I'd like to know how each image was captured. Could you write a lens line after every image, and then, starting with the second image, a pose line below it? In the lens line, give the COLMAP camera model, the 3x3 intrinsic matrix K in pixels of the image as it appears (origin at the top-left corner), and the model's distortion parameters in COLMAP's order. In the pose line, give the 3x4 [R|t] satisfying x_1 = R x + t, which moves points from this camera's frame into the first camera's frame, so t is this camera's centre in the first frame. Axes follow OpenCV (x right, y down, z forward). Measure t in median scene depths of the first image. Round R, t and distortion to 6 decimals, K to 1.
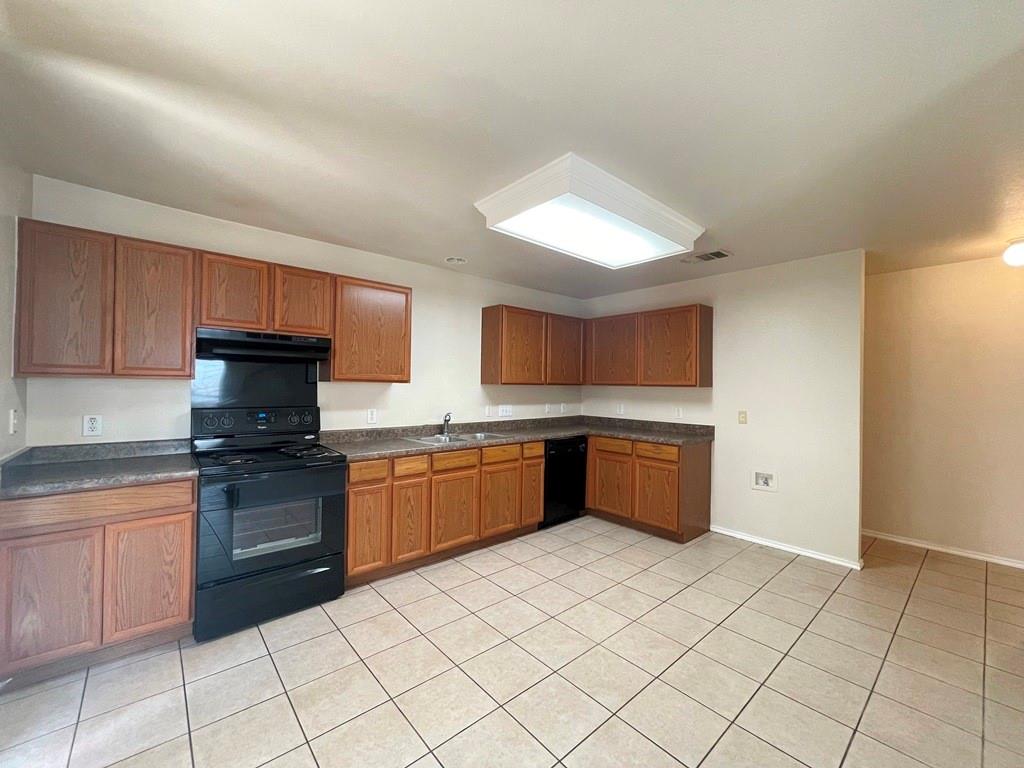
lens RADIAL K [[416.6, 0, 512.0], [0, 416.6, 384.0], [0, 0, 1]] dist [-0.004436, 0.000473]
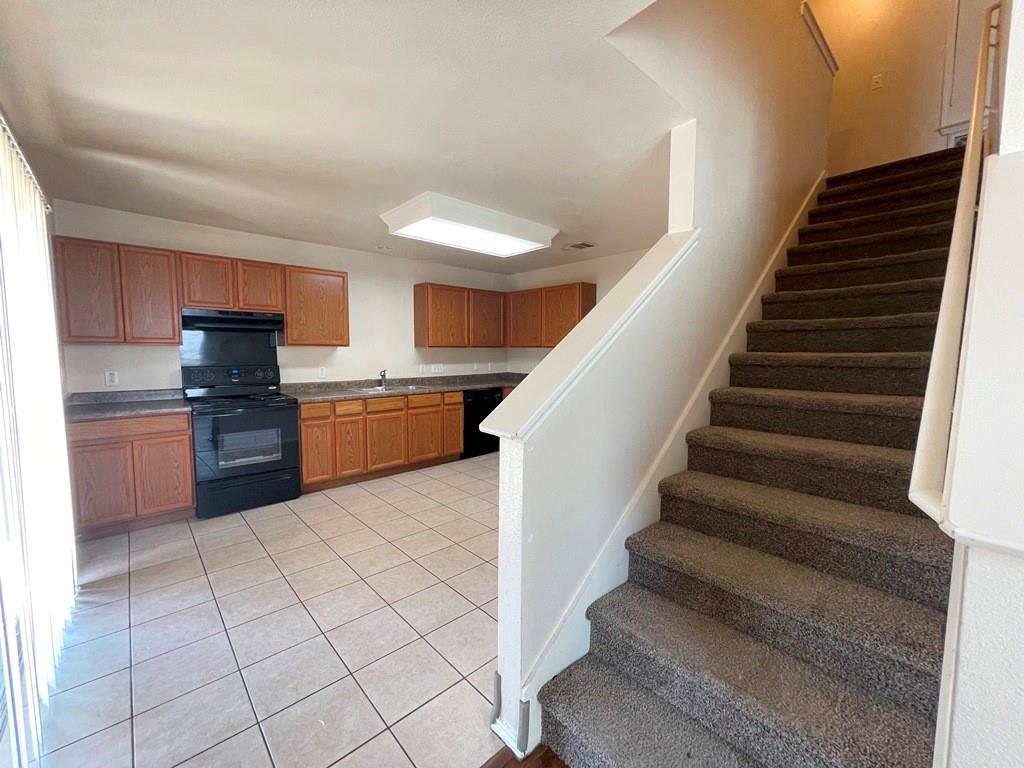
lens RADIAL K [[420.9, 0, 512.0], [0, 420.9, 384.0], [0, 0, 1]] dist [0.000907, 0.000100]
pose [[0.999603, -0.012099, 0.025435, 0.232055], [0.009838, 0.996140, 0.087229, 0.004170], [-0.026392, -0.086944, 0.995864, -0.342254]]
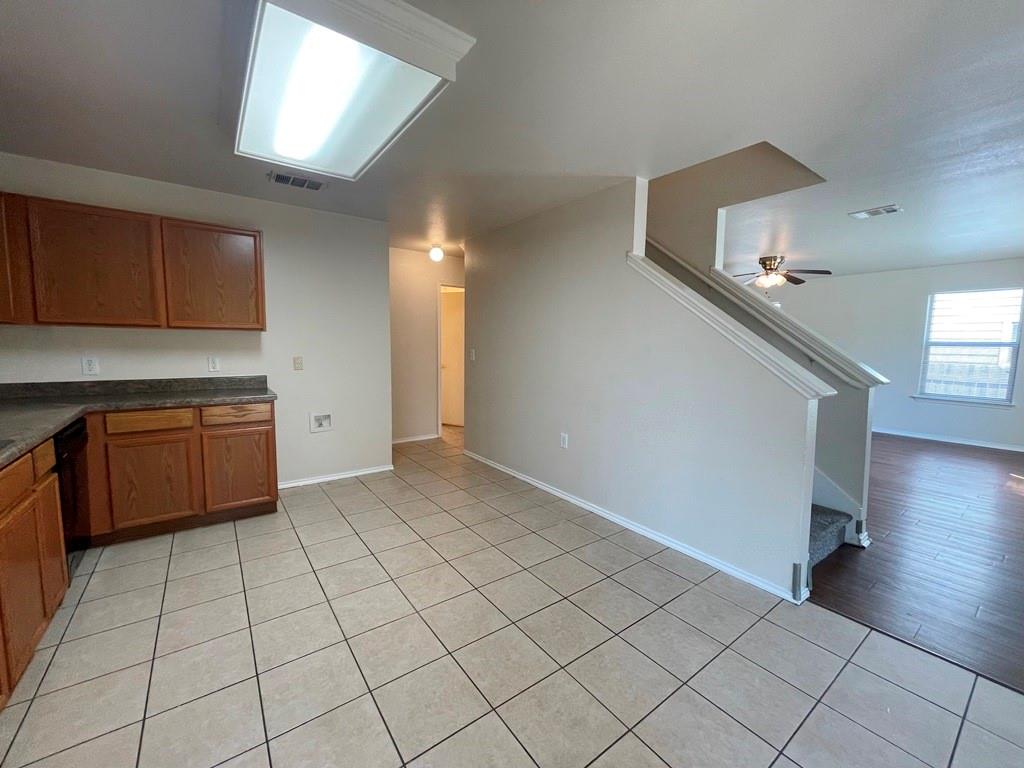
lens RADIAL K [[416.6, 0, 512.0], [0, 416.6, 384.0], [0, 0, 1]] dist [-0.004436, 0.000473]
pose [[0.081699, -0.111989, 0.990345, -0.425174], [-0.017188, 0.993361, 0.113747, 0.010552], [-0.996509, -0.026315, 0.079231, 0.492669]]
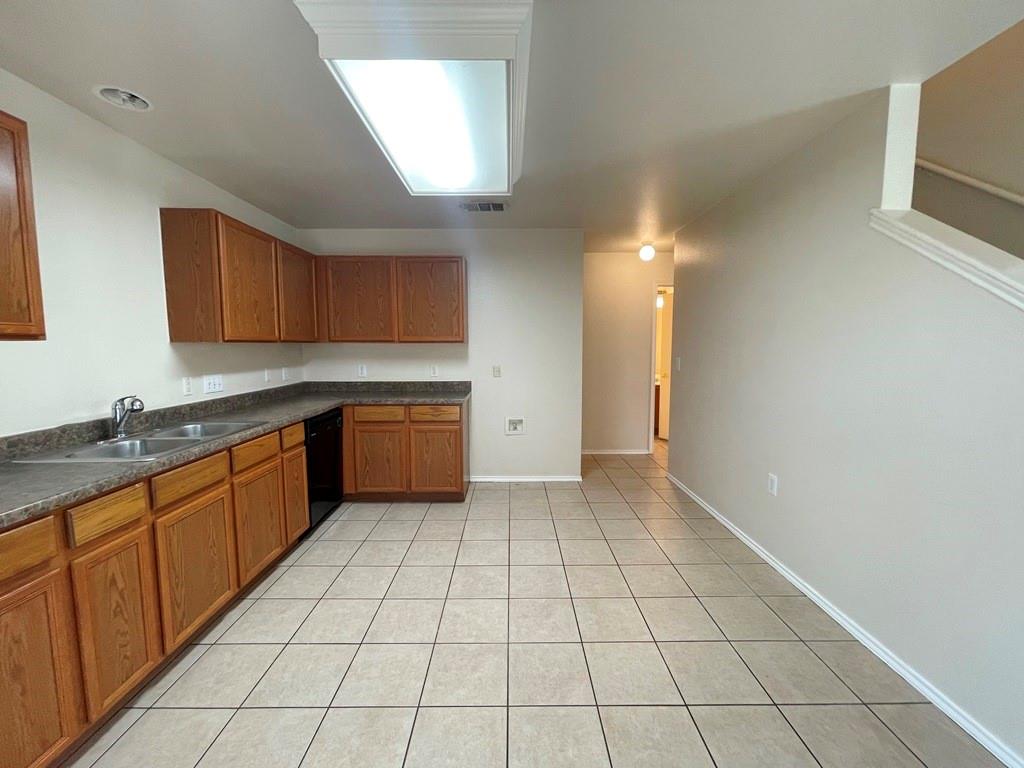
lens RADIAL K [[416.6, 0, 512.0], [0, 416.6, 384.0], [0, 0, 1]] dist [-0.004436, 0.000473]
pose [[0.653686, -0.085238, 0.751950, -0.260718], [0.008720, 0.994419, 0.105144, 0.001814], [-0.756716, -0.062174, 0.650781, 0.315516]]
